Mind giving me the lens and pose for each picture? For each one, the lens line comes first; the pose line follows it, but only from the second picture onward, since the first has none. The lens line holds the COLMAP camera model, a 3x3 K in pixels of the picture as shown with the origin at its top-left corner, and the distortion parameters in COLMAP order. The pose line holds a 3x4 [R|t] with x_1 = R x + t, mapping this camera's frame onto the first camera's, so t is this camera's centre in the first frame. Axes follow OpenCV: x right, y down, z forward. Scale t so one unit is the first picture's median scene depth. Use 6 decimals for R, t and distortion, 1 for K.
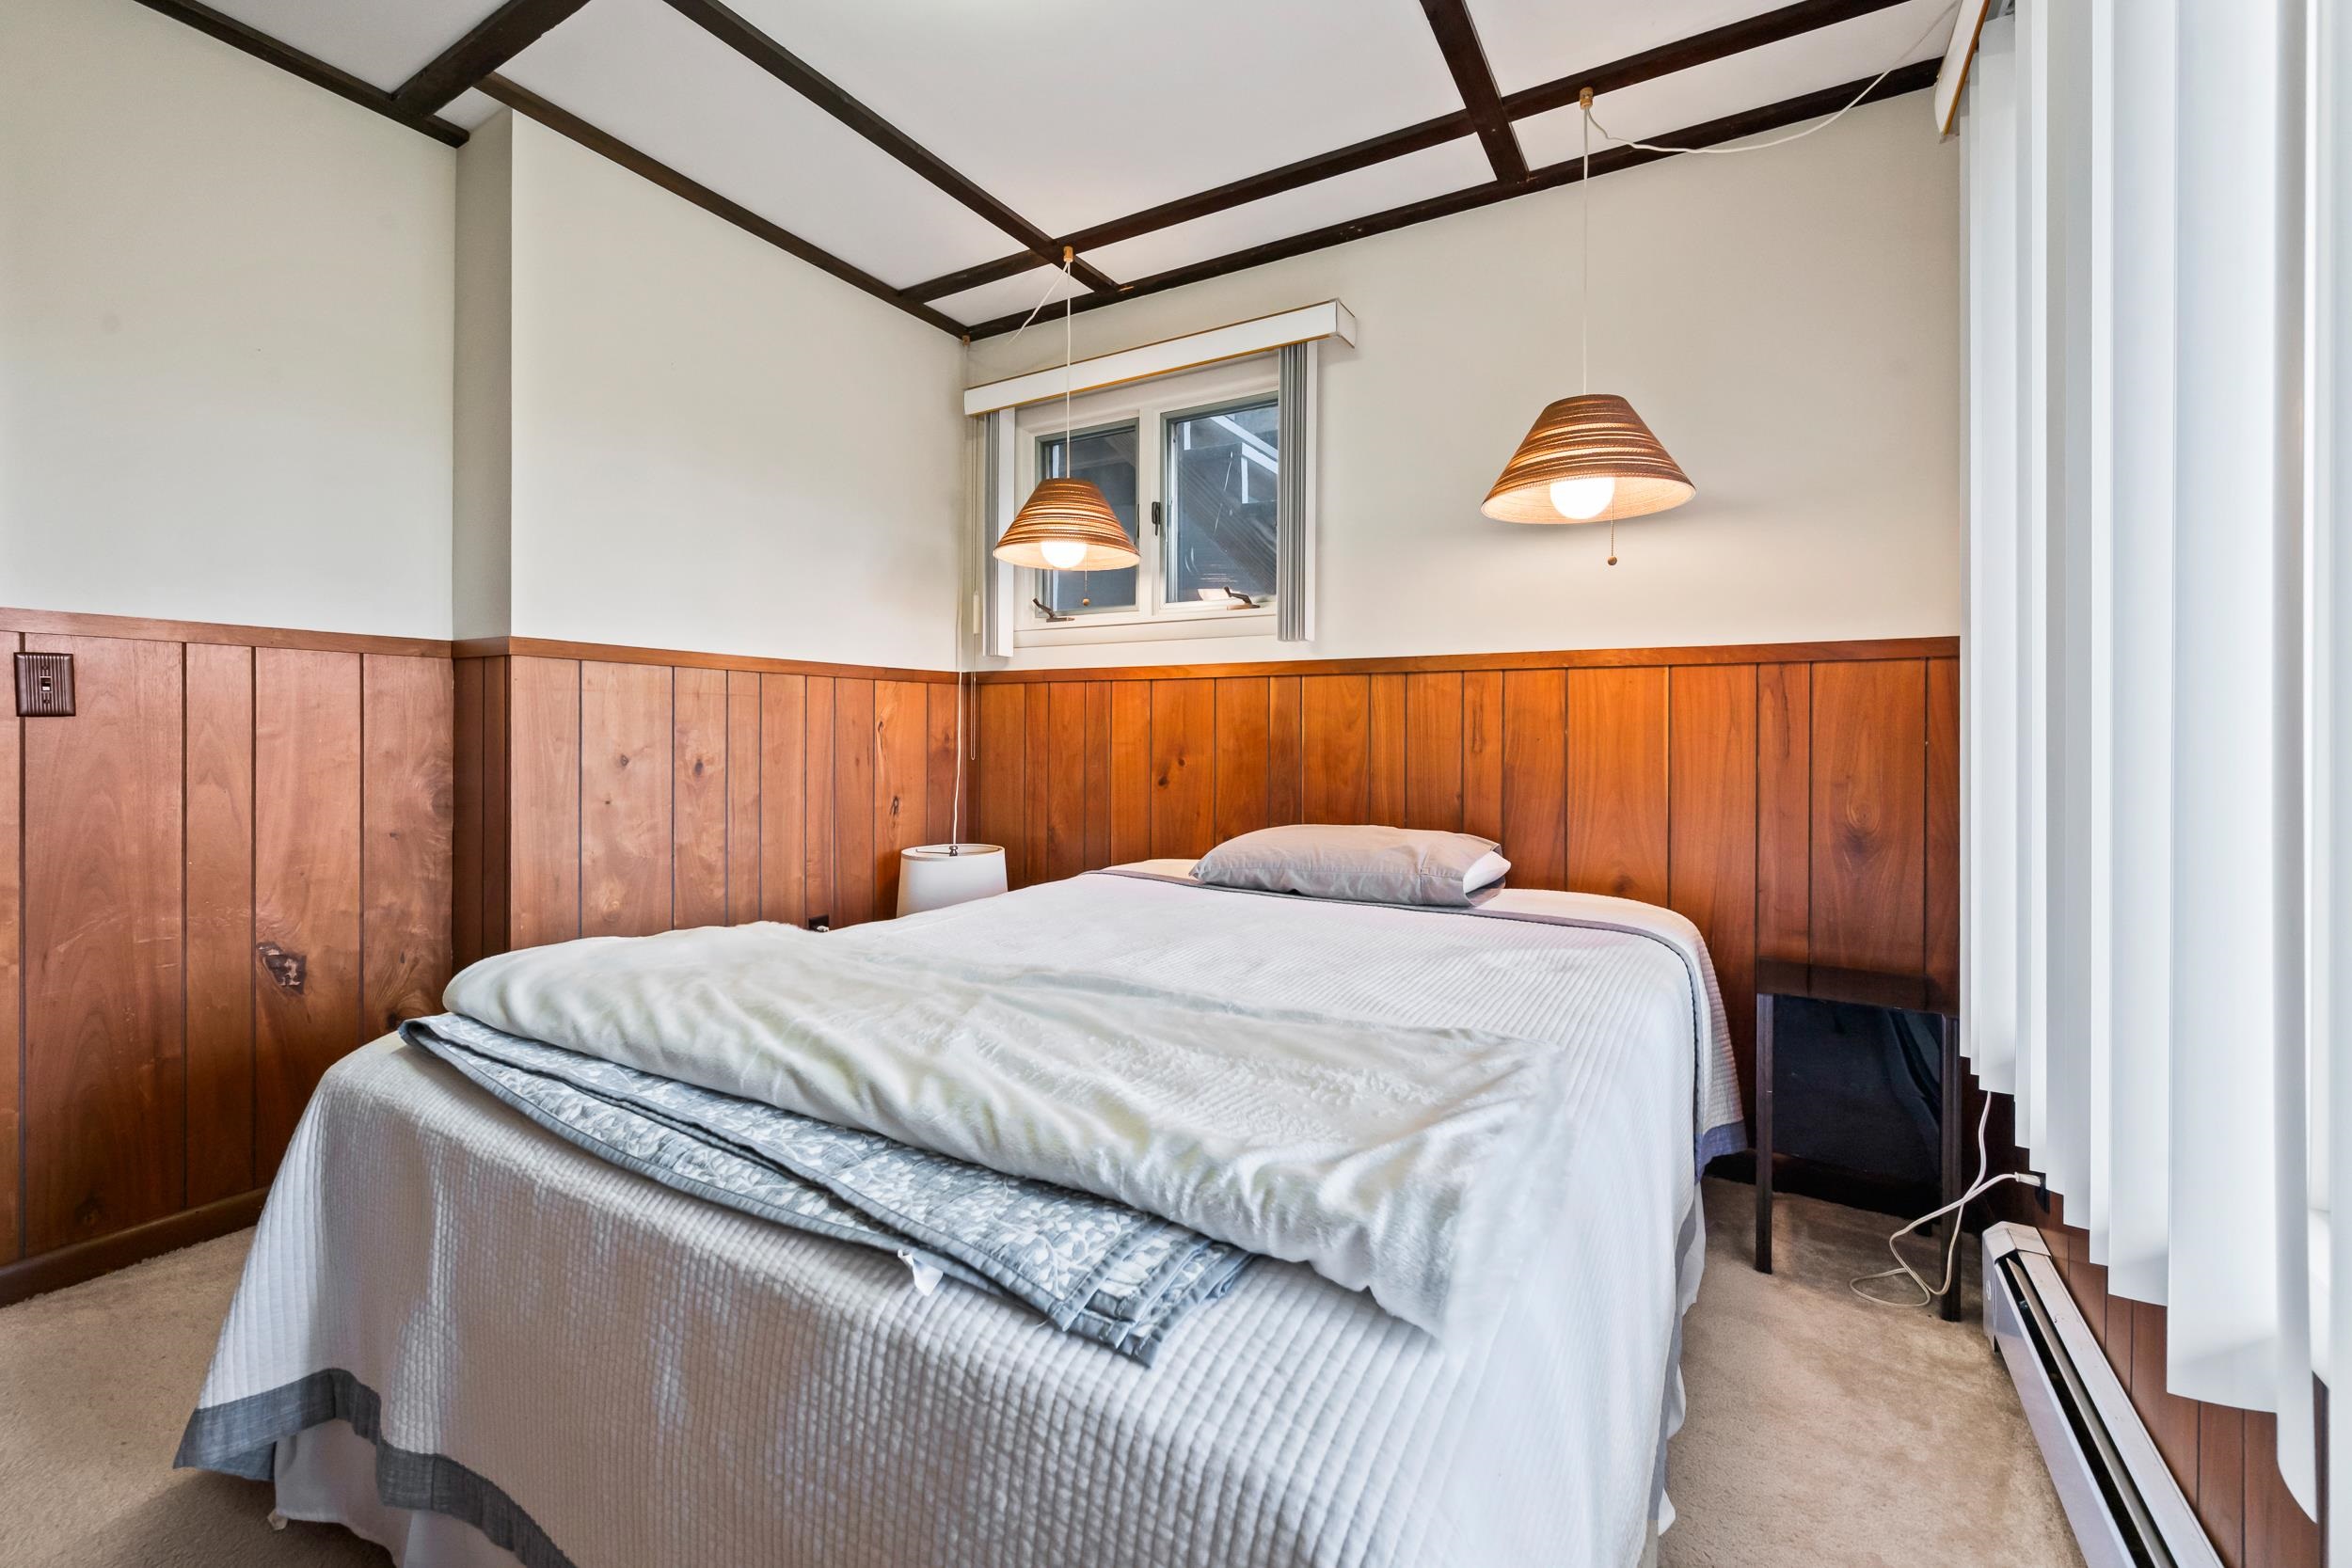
lens RADIAL K [[945.3, 0, 1185.5], [0, 945.3, 754.8], [0, 0, 1]] dist [0.001088, 0.000088]
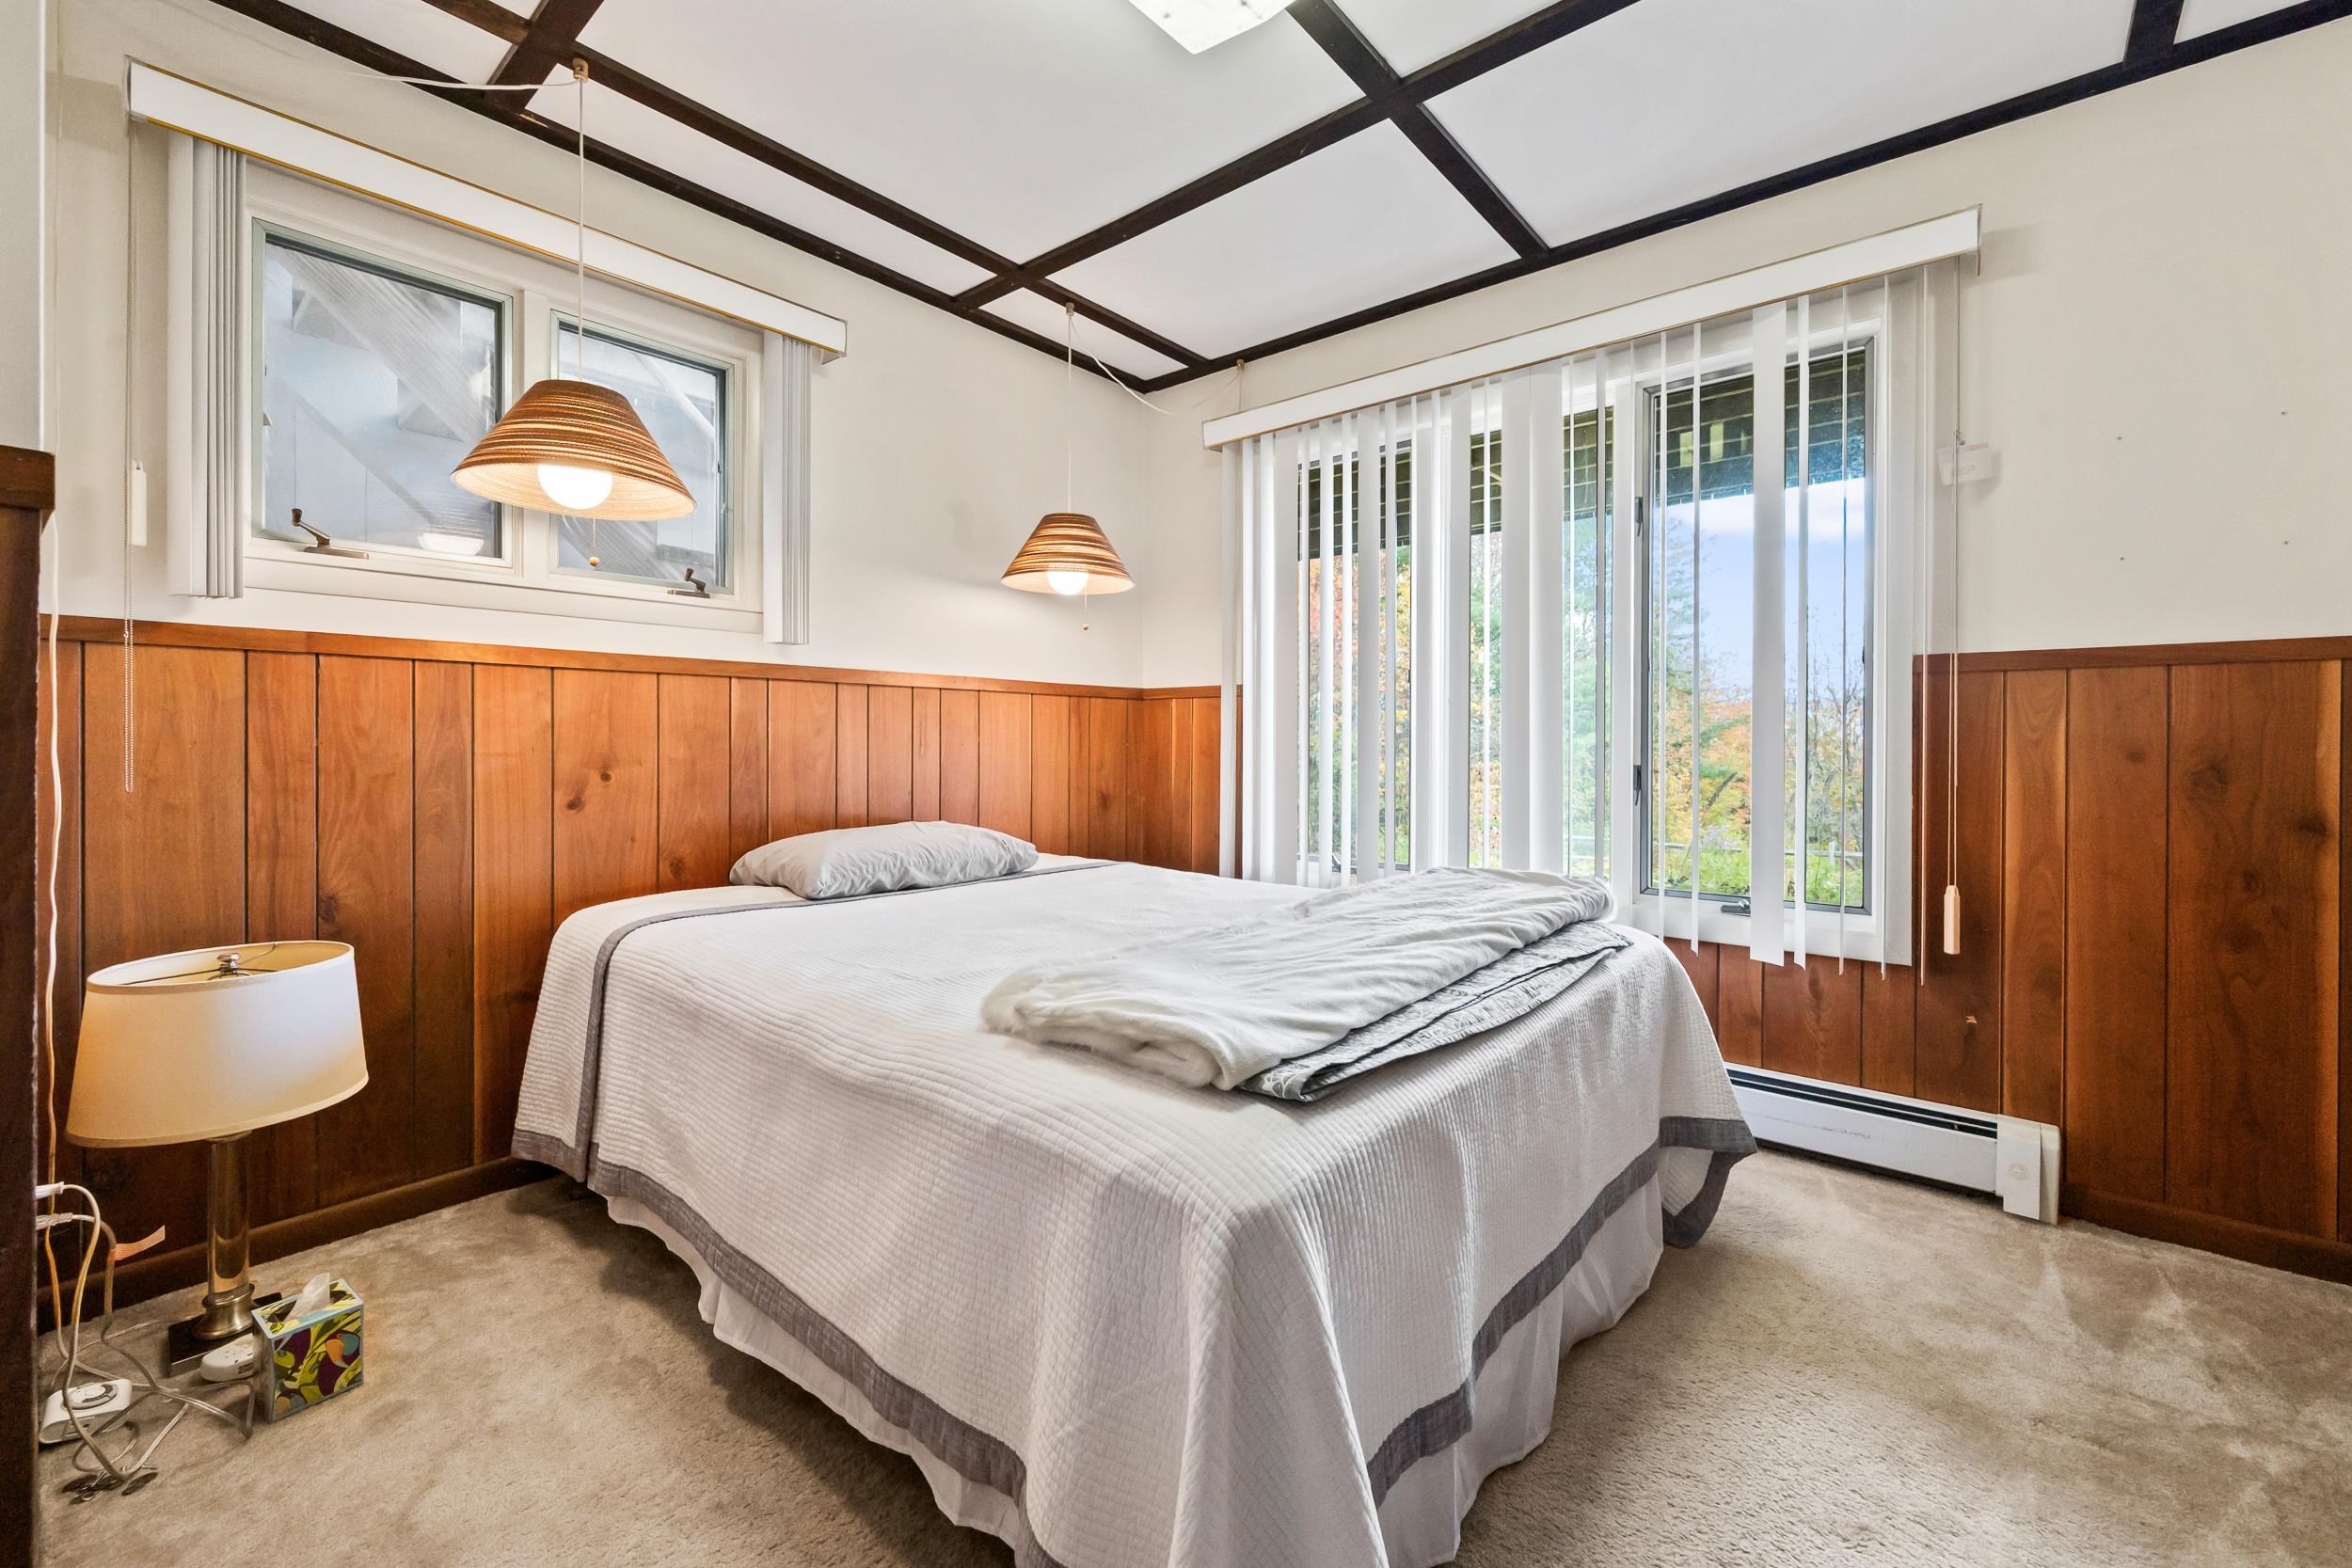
lens RADIAL K [[945.3, 0, 1185.5], [0, 945.3, 754.8], [0, 0, 1]] dist [0.001088, 0.000088]
pose [[0.176576, -0.018191, 0.984119, -0.755720], [0.023363, 0.999625, 0.014286, -0.011312], [-0.984010, 0.020469, 0.176935, 0.430088]]
